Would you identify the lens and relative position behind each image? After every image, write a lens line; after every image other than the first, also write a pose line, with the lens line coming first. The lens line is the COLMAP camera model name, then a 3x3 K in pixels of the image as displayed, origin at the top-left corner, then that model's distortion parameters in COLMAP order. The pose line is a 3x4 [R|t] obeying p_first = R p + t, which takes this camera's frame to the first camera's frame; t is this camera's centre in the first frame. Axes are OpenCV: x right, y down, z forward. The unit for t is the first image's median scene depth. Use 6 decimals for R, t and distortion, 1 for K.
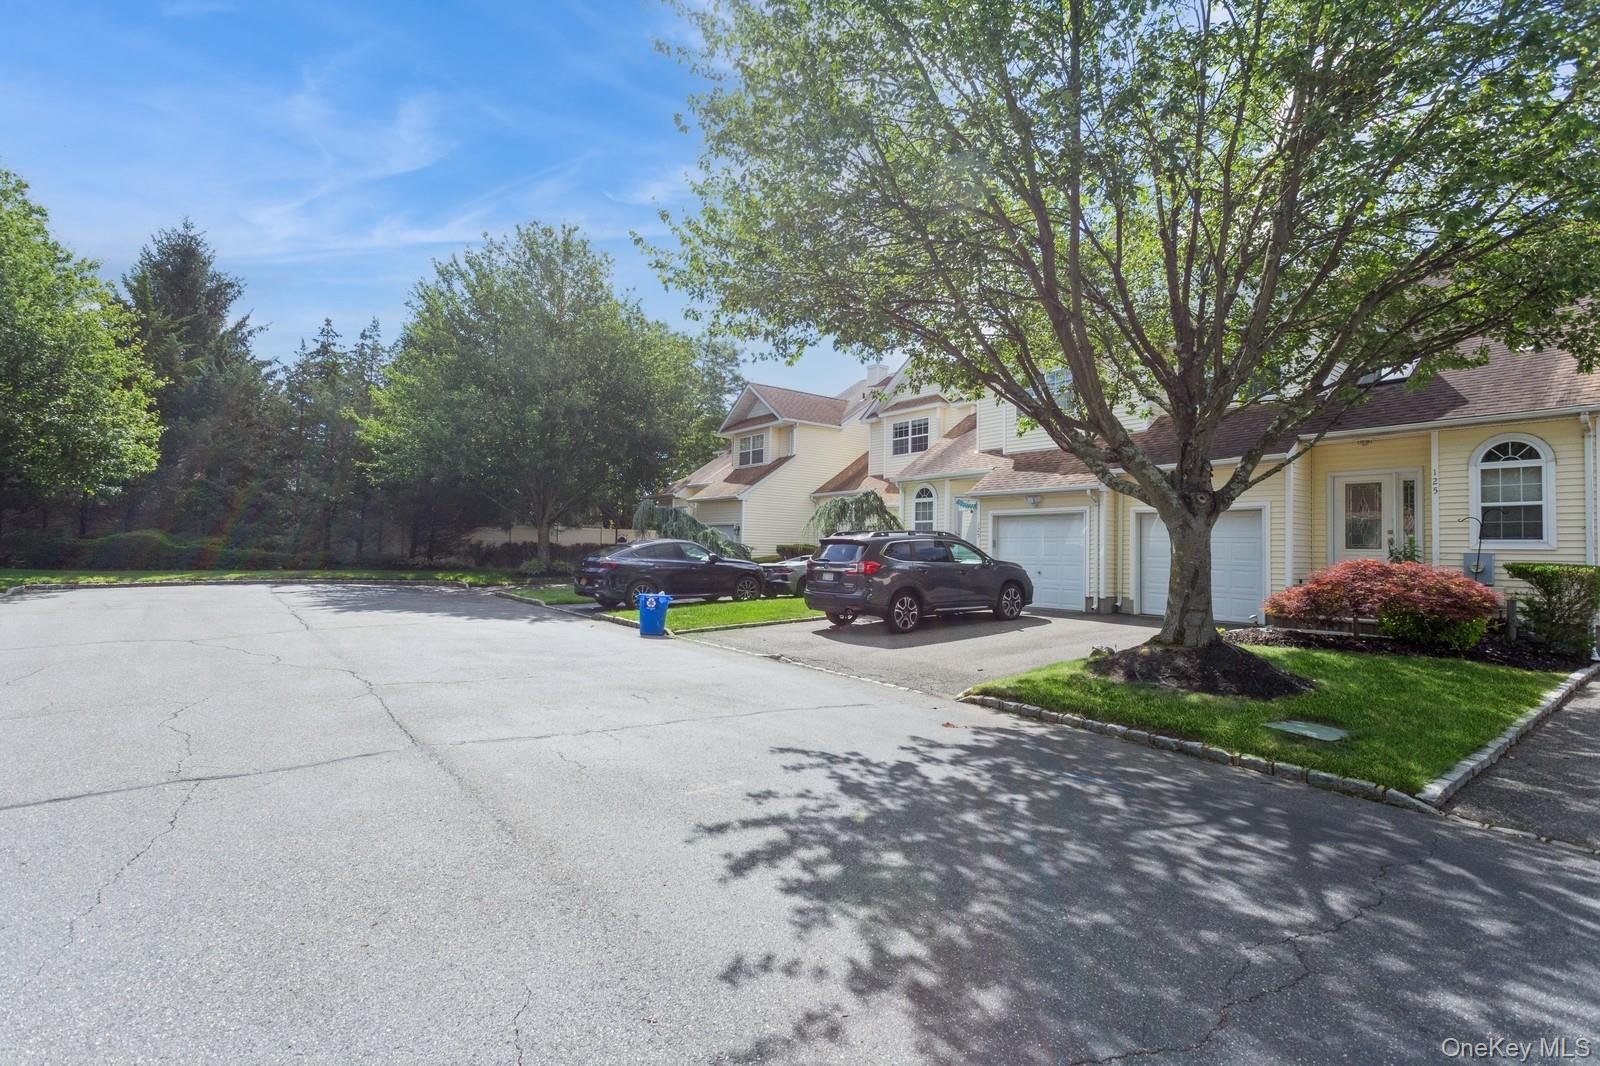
lens RADIAL K [[747.8, 0, 799.1], [0, 747.8, 529.4], [0, 0, 1]] dist [0.018409, 0.000188]
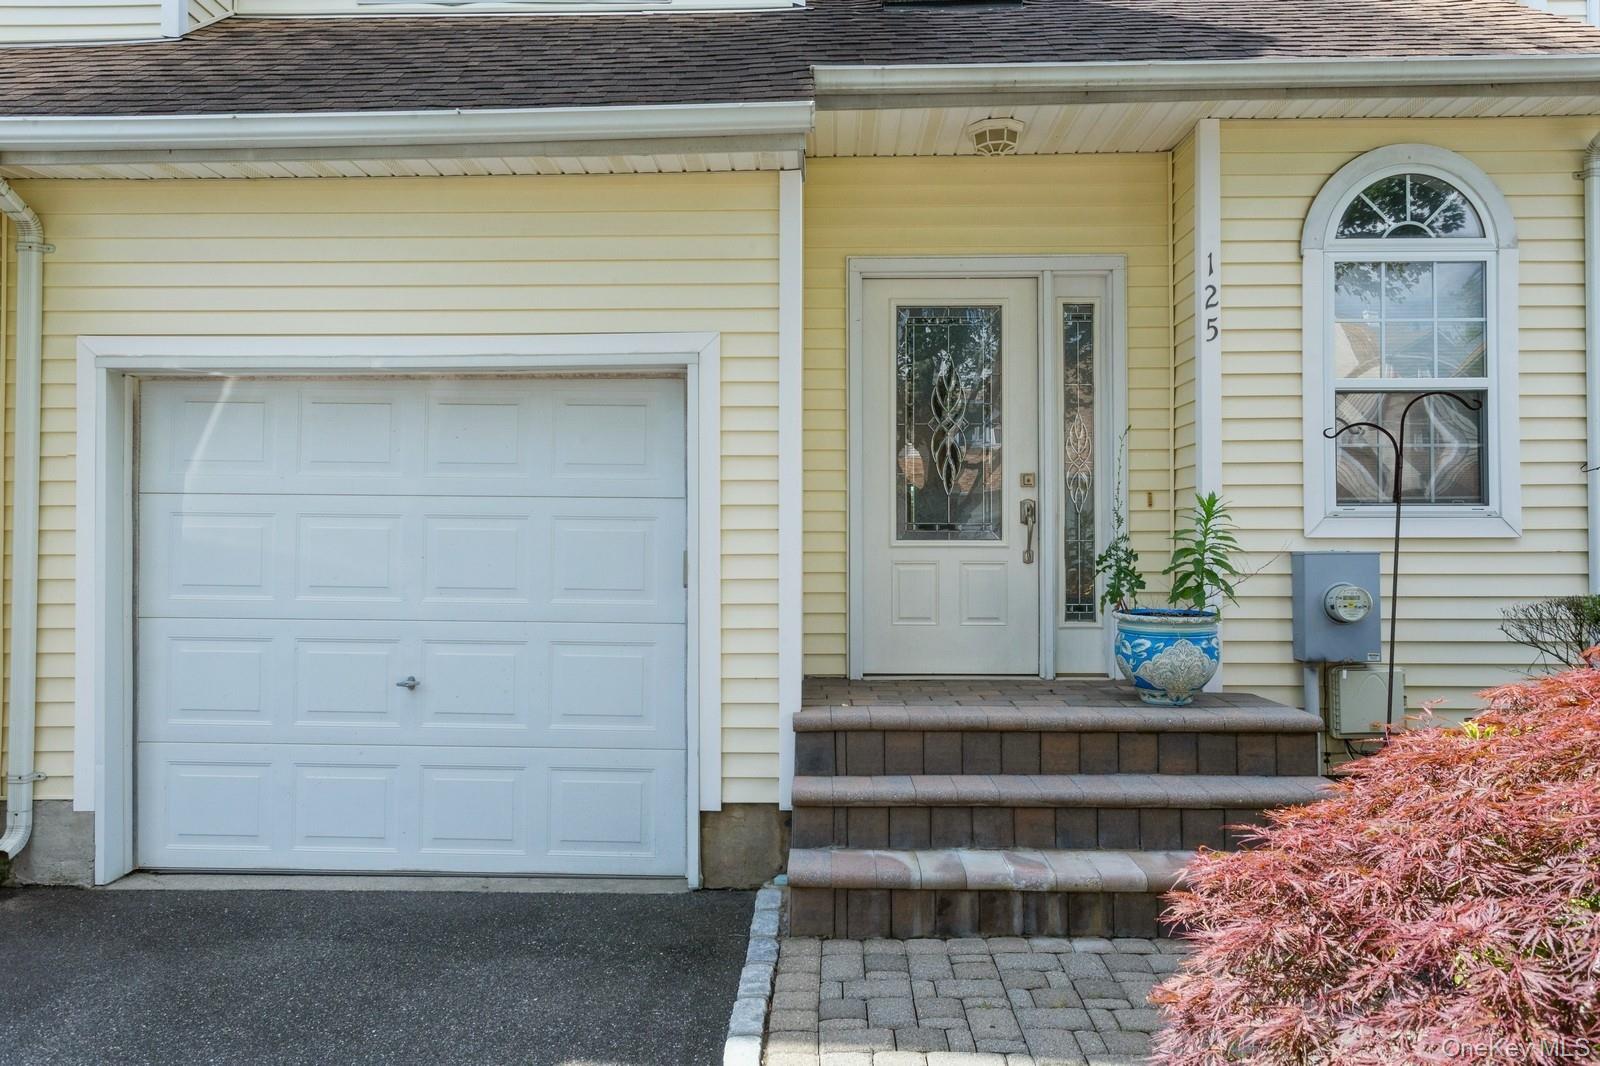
lens RADIAL K [[1207.2, 0, 824.7], [0, 1207.2, 525.6], [0, 0, 1]] dist [-0.002309, -0.003105]
pose [[0.610061, -0.009112, 0.792302, 0.312918], [-0.010312, 0.999758, 0.019437, 0.010912], [-0.792288, -0.020028, 0.609819, 0.657040]]
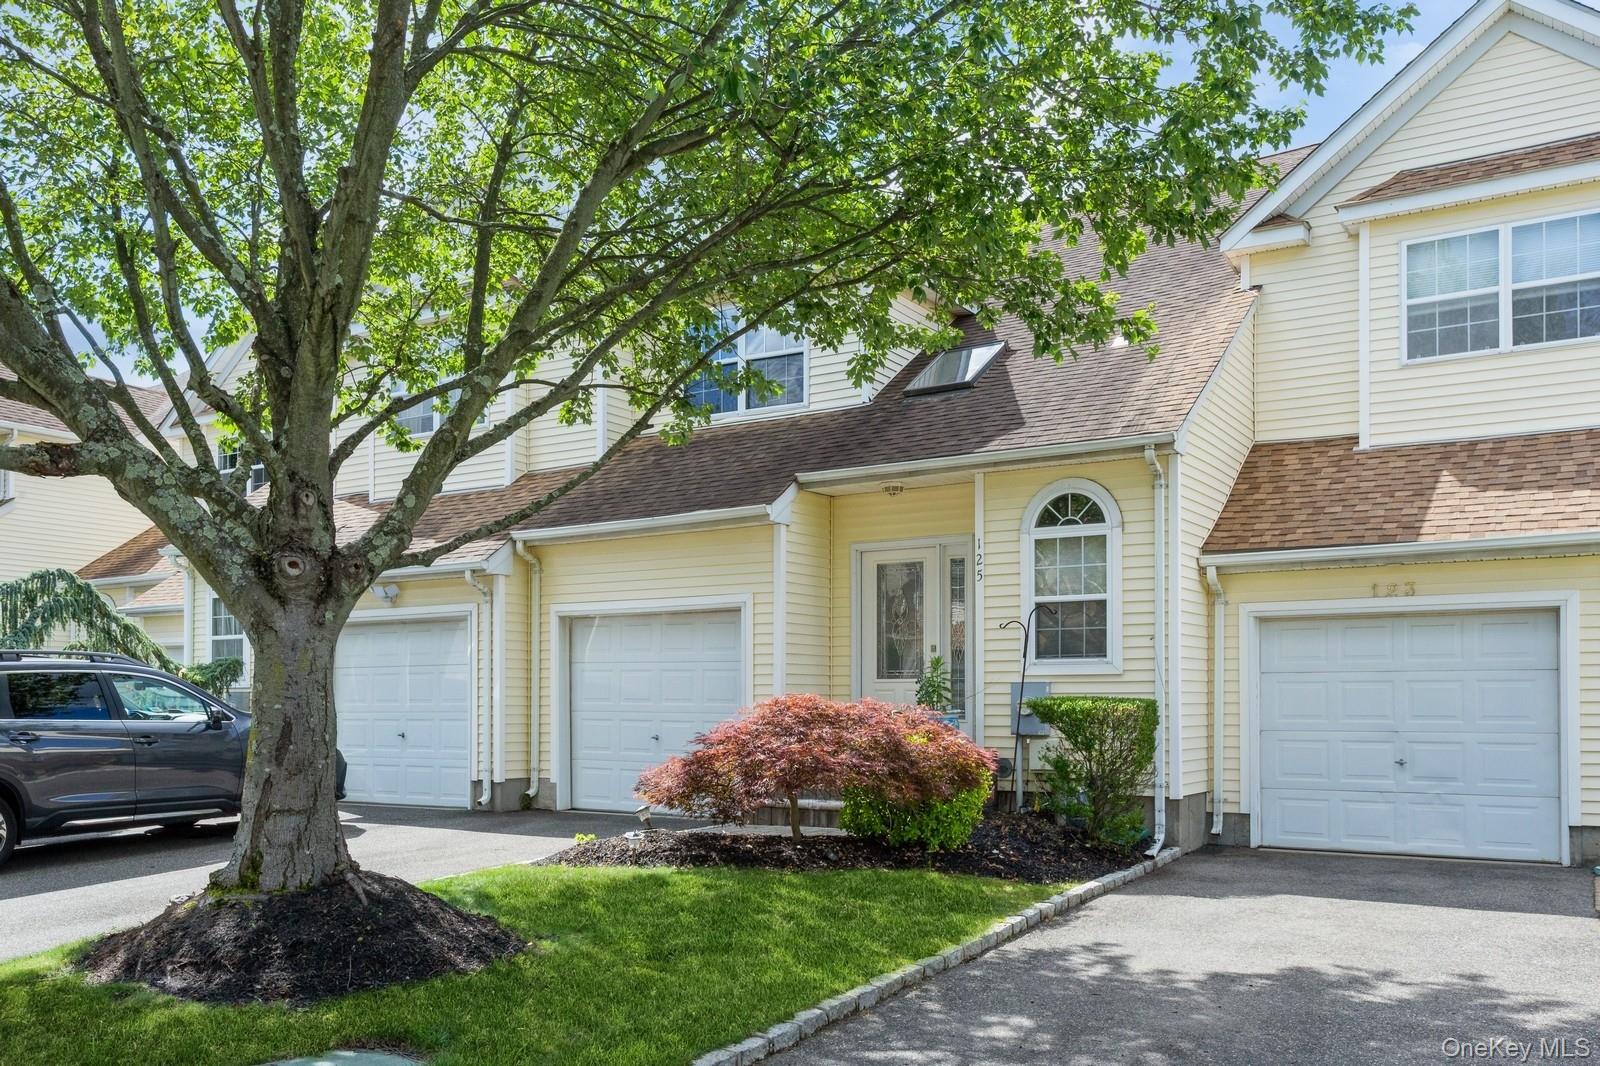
lens RADIAL K [[1366.9, 0, 742.1], [0, 1366.9, 685.2], [0, 0, 1]] dist [0.008198, 0.003477]
pose [[0.940279, -0.014627, 0.340090, 0.244543], [0.008511, 0.999774, 0.019467, 0.008491], [-0.340298, -0.015410, 0.940191, 0.061983]]
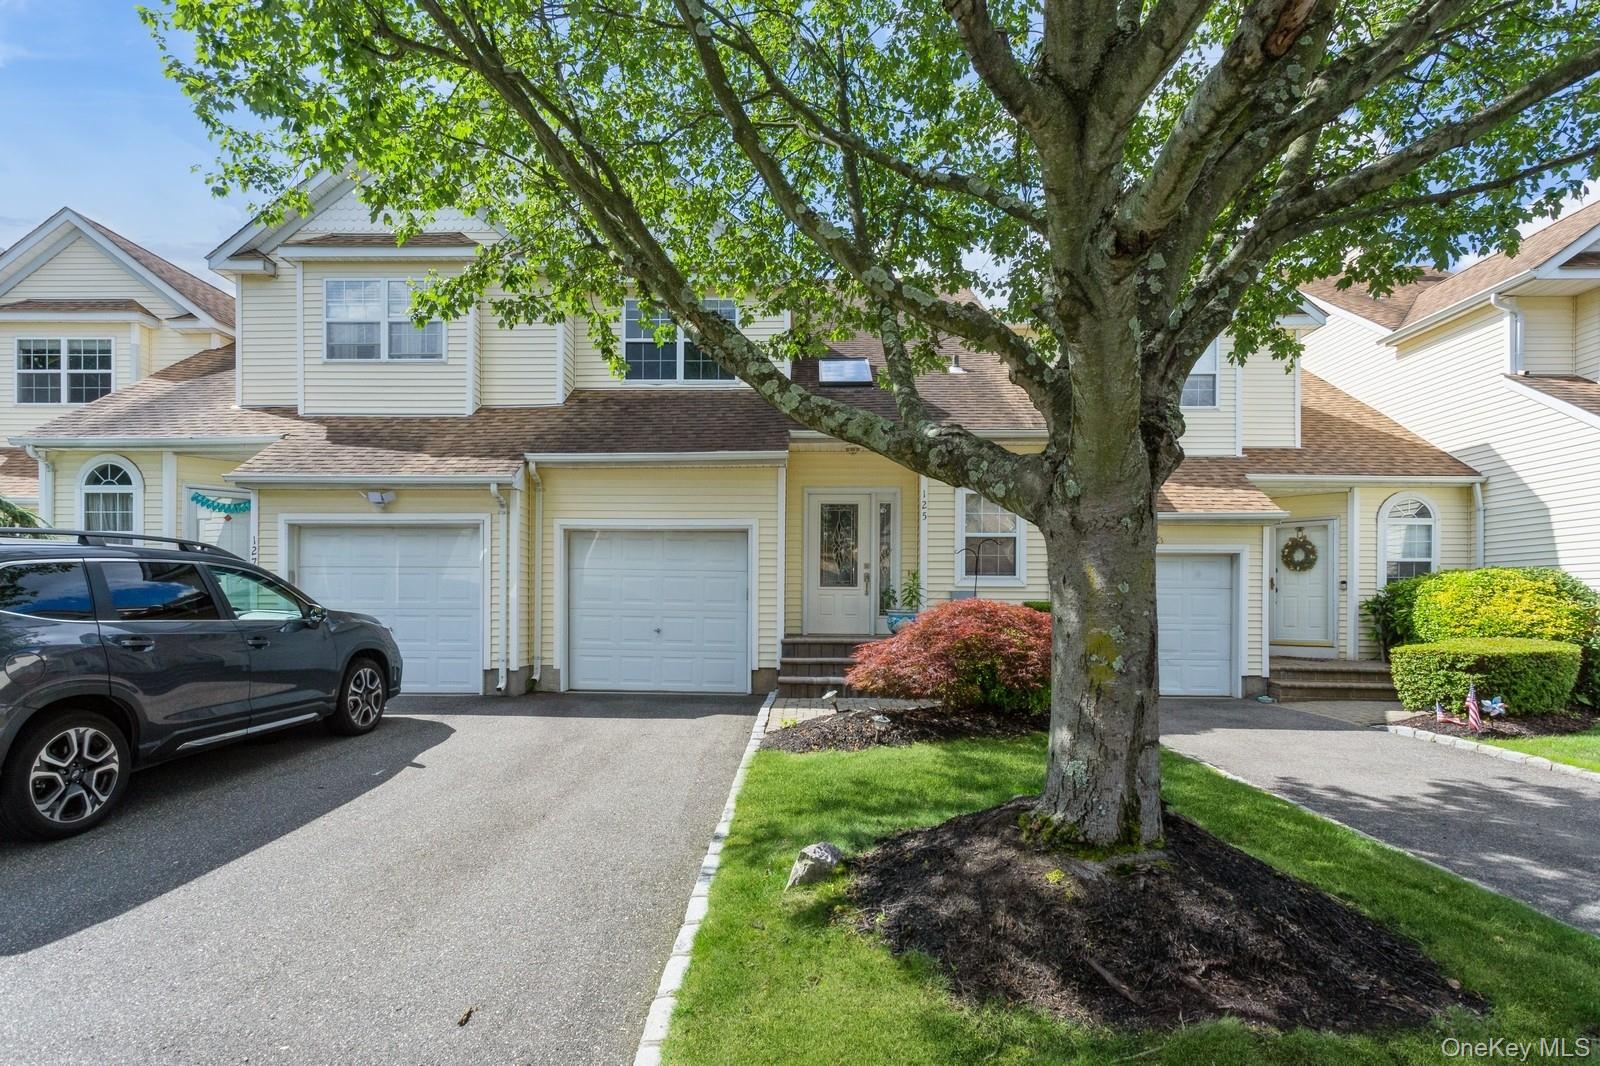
lens RADIAL K [[800.4, 0, 802.9], [0, 800.4, 606.6], [0, 0, 1]] dist [0.005665, 0.001105]
pose [[0.626713, -0.017370, 0.779057, 0.055209], [-0.017999, 0.999162, 0.036757, 0.014319], [-0.779042, -0.037059, 0.625875, 0.429295]]
